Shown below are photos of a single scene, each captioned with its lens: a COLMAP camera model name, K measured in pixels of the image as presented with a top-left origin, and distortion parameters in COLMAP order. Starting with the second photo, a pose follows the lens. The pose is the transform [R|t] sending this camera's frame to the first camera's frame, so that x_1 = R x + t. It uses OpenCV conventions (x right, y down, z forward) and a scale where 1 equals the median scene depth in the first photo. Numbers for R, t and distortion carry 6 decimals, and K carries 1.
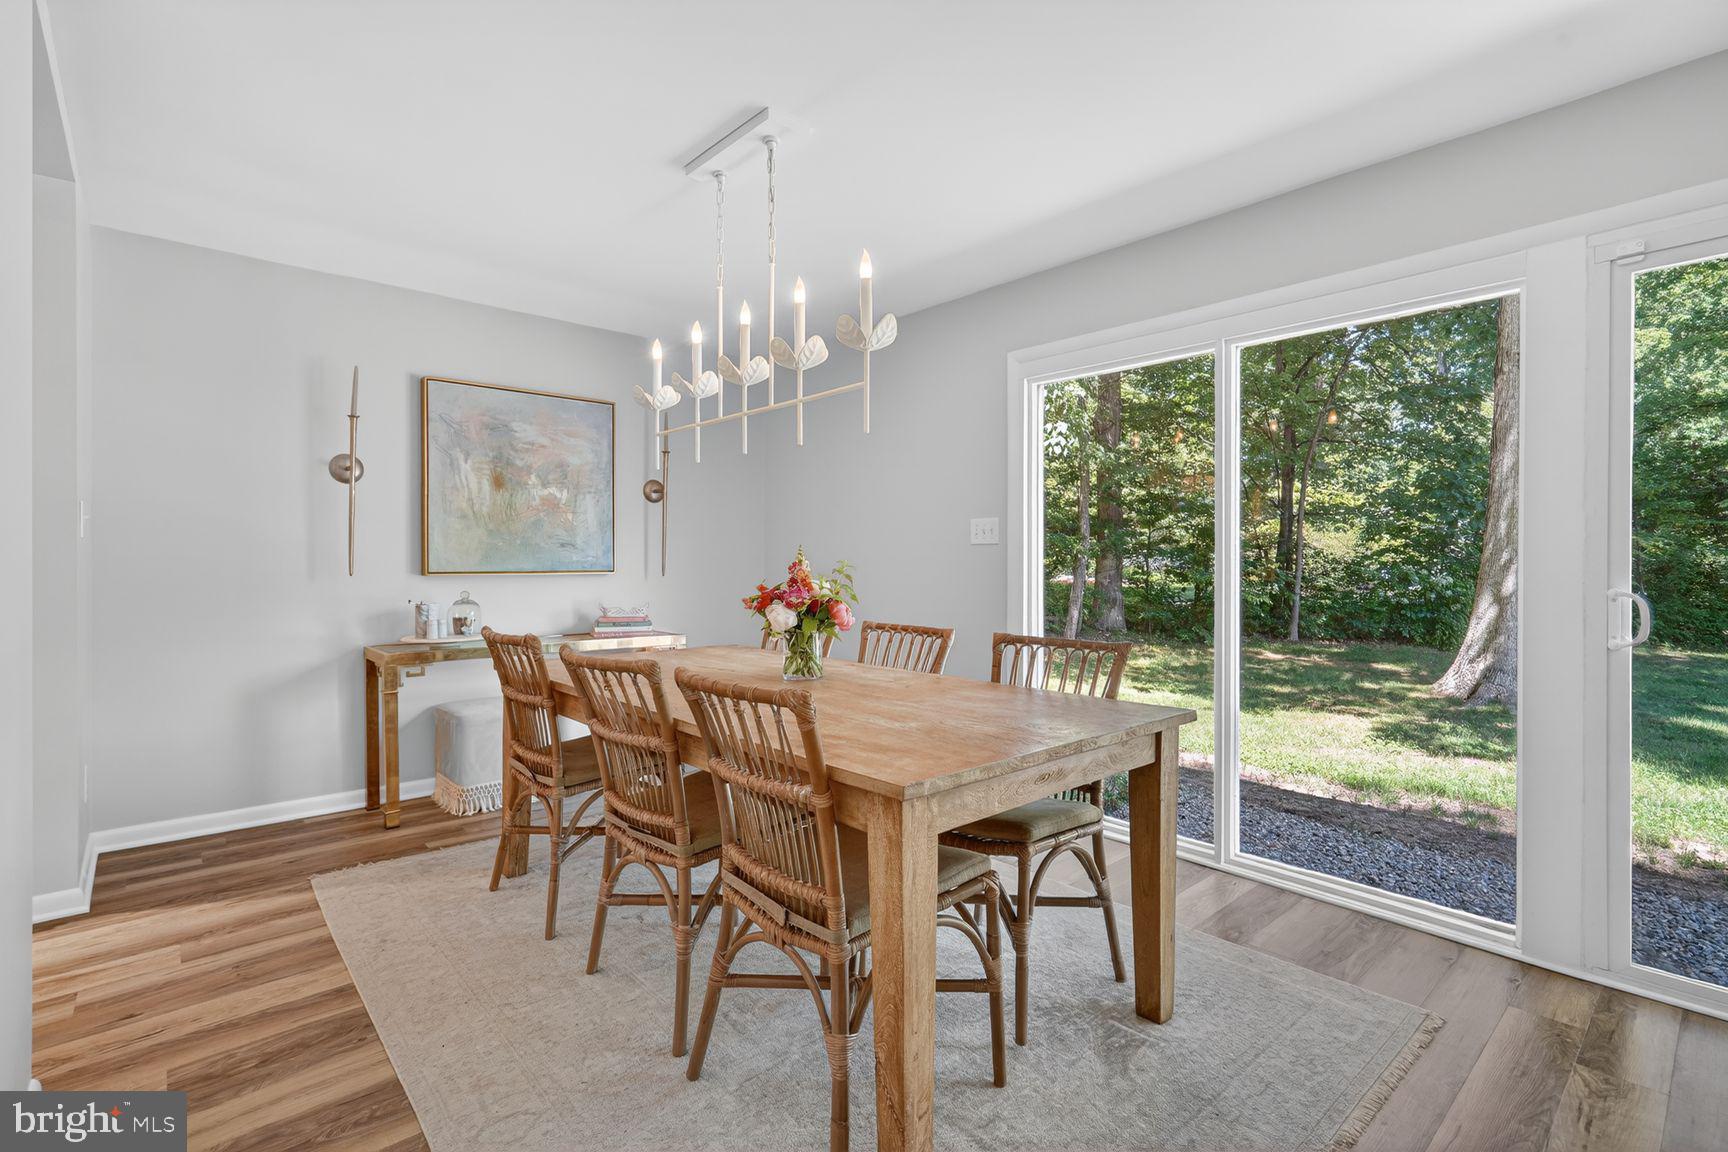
lens RADIAL K [[797.2, 0, 864.1], [0, 797.2, 565.0], [0, 0, 1]] dist [0.007062, -0.000593]
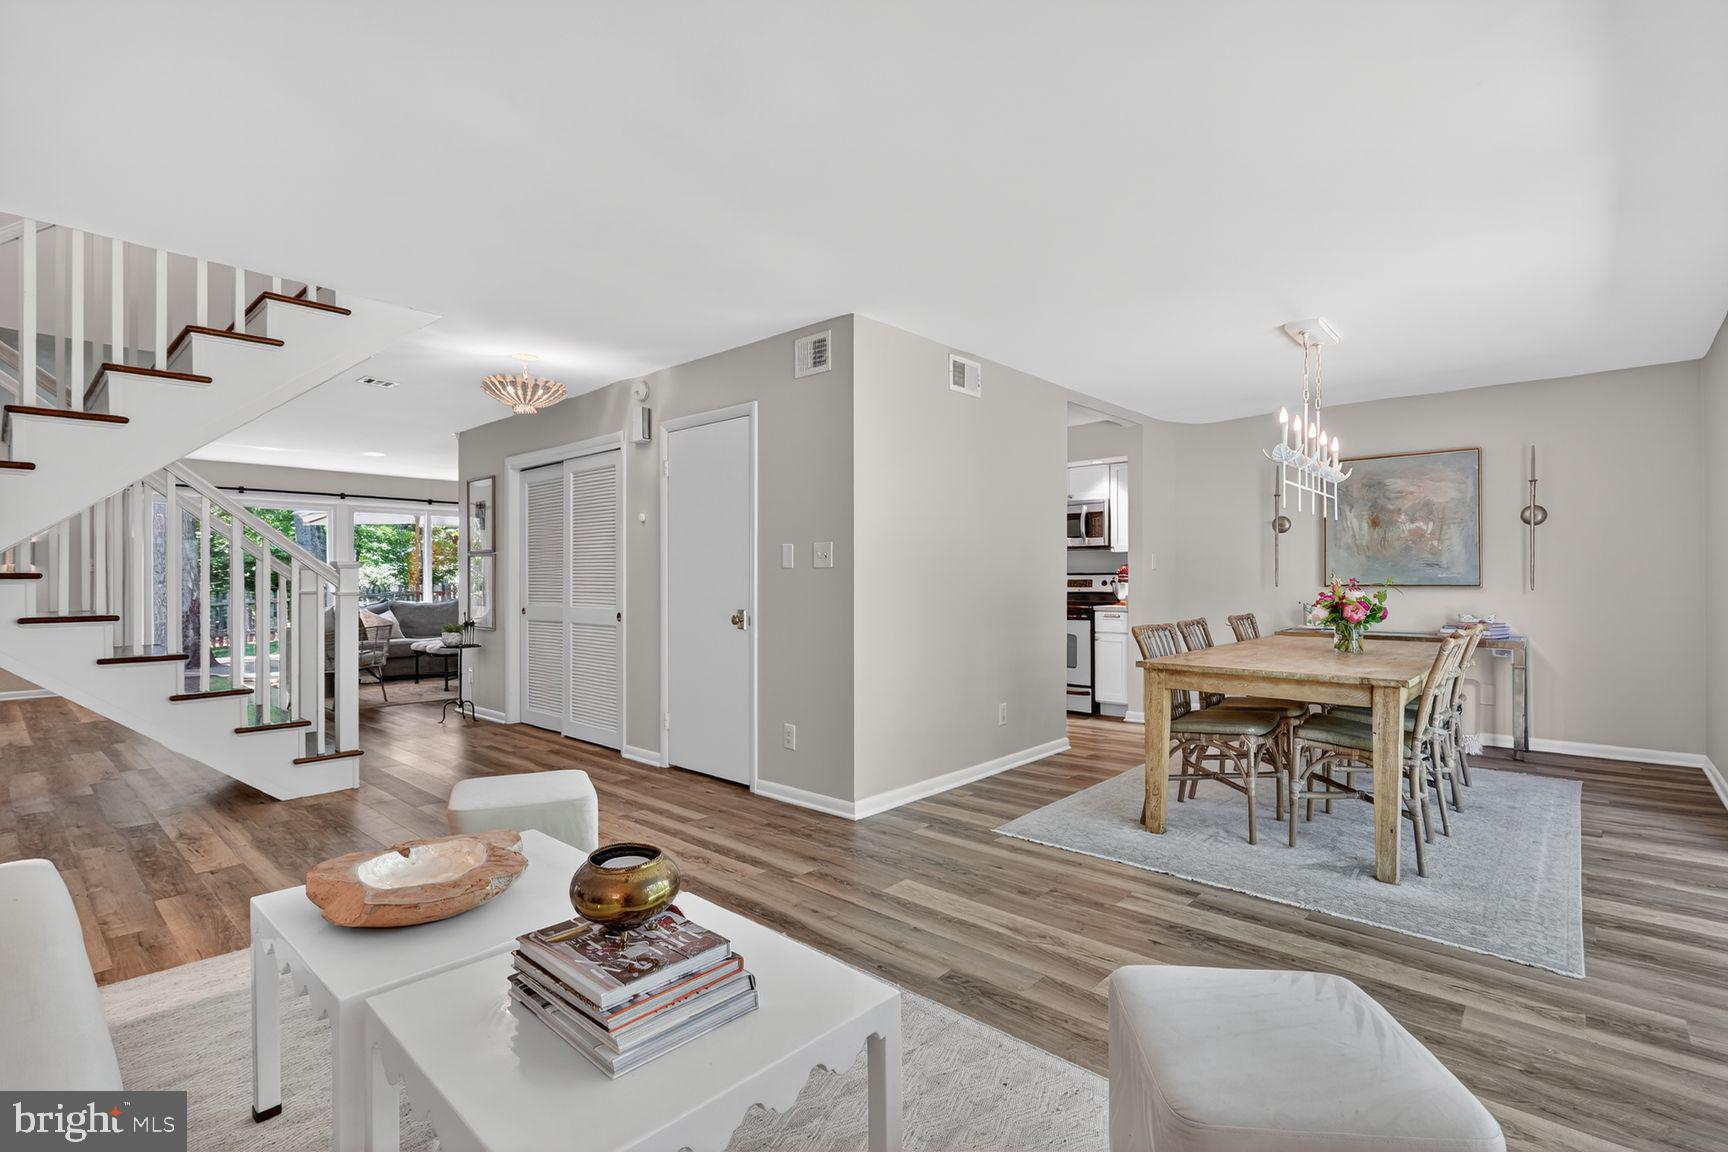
lens RADIAL K [[797.2, 0, 870.7], [0, 797.2, 574.7], [0, 0, 1]] dist [0.007062, -0.000593]
pose [[0.111804, -0.006876, -0.993707, 1.233588], [-0.000175, 0.999976, -0.006939, -0.000161], [0.993730, 0.000950, 0.111800, -0.091131]]
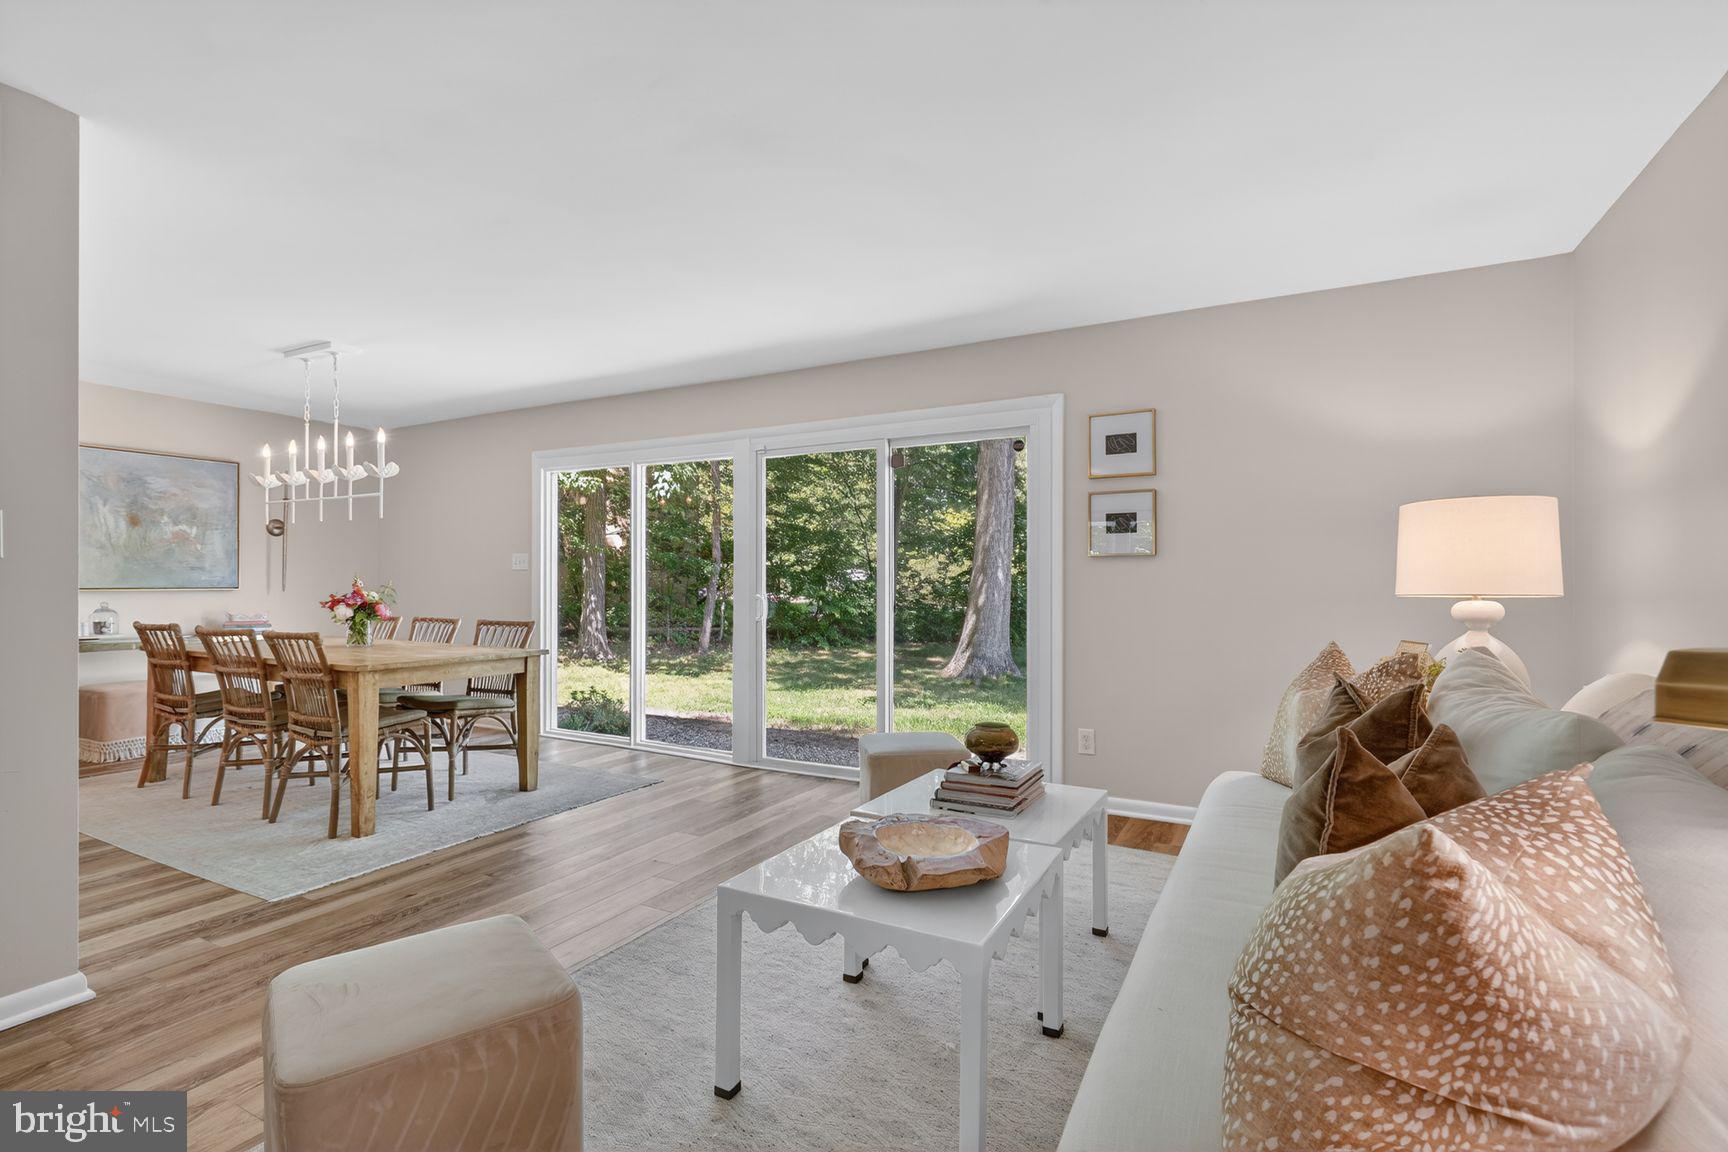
lens RADIAL K [[797.2, 0, 855.3], [0, 797.2, 577.6], [0, 0, 1]] dist [0.007062, -0.000593]
pose [[0.942871, 0.002998, 0.333145, 0.334619], [-0.000476, 0.999971, -0.007652, 0.000891], [-0.333158, 0.007056, 0.942844, -0.951572]]
